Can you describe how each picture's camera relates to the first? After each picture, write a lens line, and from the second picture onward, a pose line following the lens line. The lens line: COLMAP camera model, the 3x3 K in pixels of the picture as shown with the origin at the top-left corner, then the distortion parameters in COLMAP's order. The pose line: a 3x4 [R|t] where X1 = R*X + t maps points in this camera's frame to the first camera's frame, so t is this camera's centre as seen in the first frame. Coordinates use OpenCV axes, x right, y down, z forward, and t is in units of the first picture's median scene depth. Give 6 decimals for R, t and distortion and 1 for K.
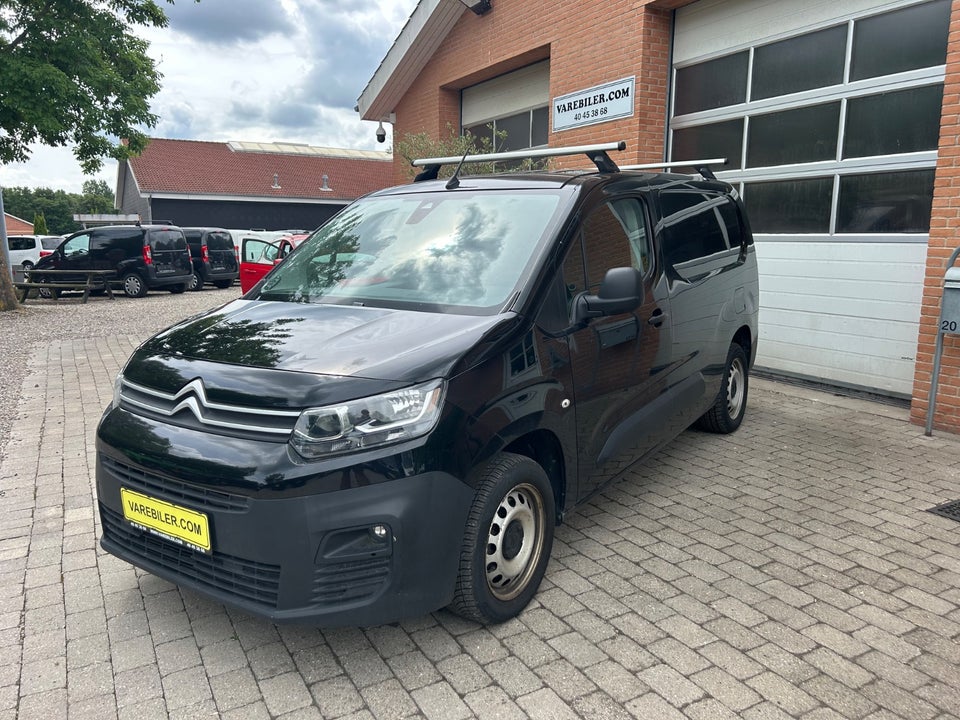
lens RADIAL K [[687.3, 0, 466.5], [0, 687.3, 340.7], [0, 0, 1]] dist [0.005231, 0.000856]
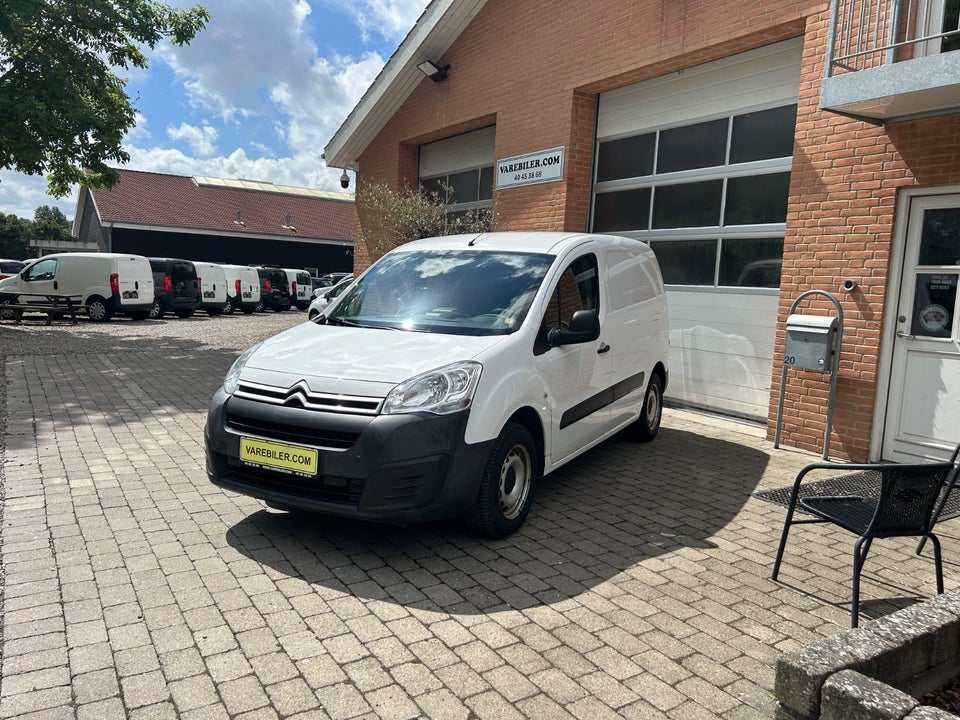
lens RADIAL K [[703.8, 0, 480.0], [0, 703.8, 360.0], [0, 0, 1]] dist [0.013405, -0.007611]
pose [[0.996580, 0.035822, 0.074462, 0.027653], [-0.032728, 0.998566, -0.042367, 0.040886], [-0.075873, 0.039785, 0.996323, -0.202480]]
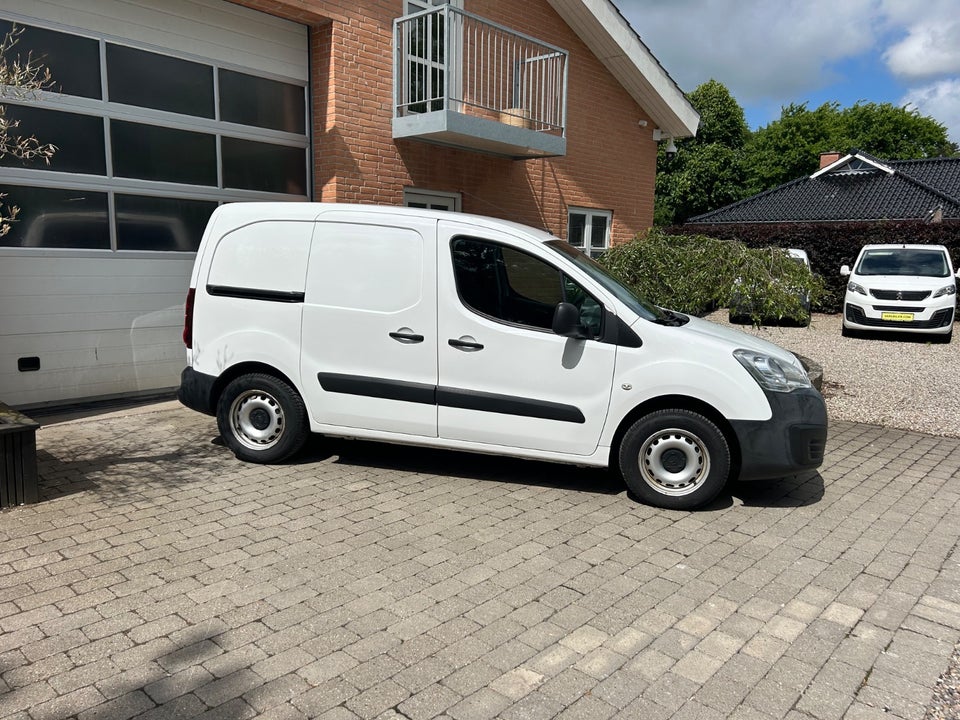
lens RADIAL K [[702.6, 0, 501.1], [0, 702.6, 360.1], [0, 0, 1]] dist [-0.007215, -0.005073]
pose [[-0.320841, -0.132345, 0.937841, -0.611558], [0.123110, 0.975962, 0.179841, -0.113289], [-0.939098, 0.173158, -0.296835, 0.799480]]
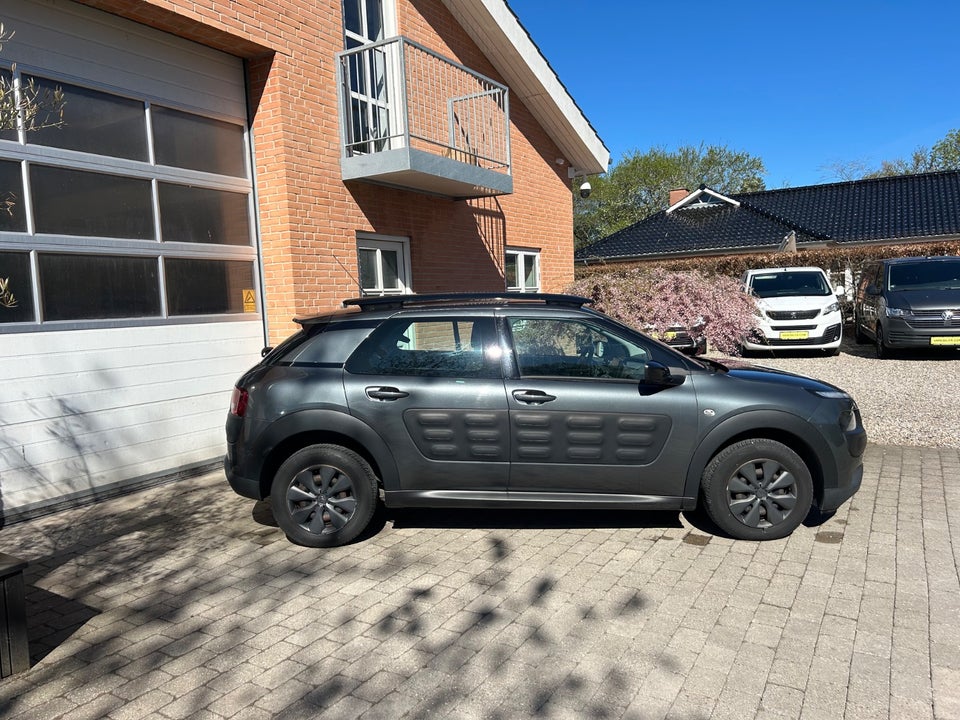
lens RADIAL K [[702.6, 0, 501.1], [0, 702.6, 360.1], [0, 0, 1]] dist [-0.007215, -0.005073]
pose [[-0.489839, -0.042814, 0.870761, -0.466274], [0.175893, 0.973401, 0.146807, -0.133696], [-0.853885, 0.225073, -0.469279, 0.913953]]
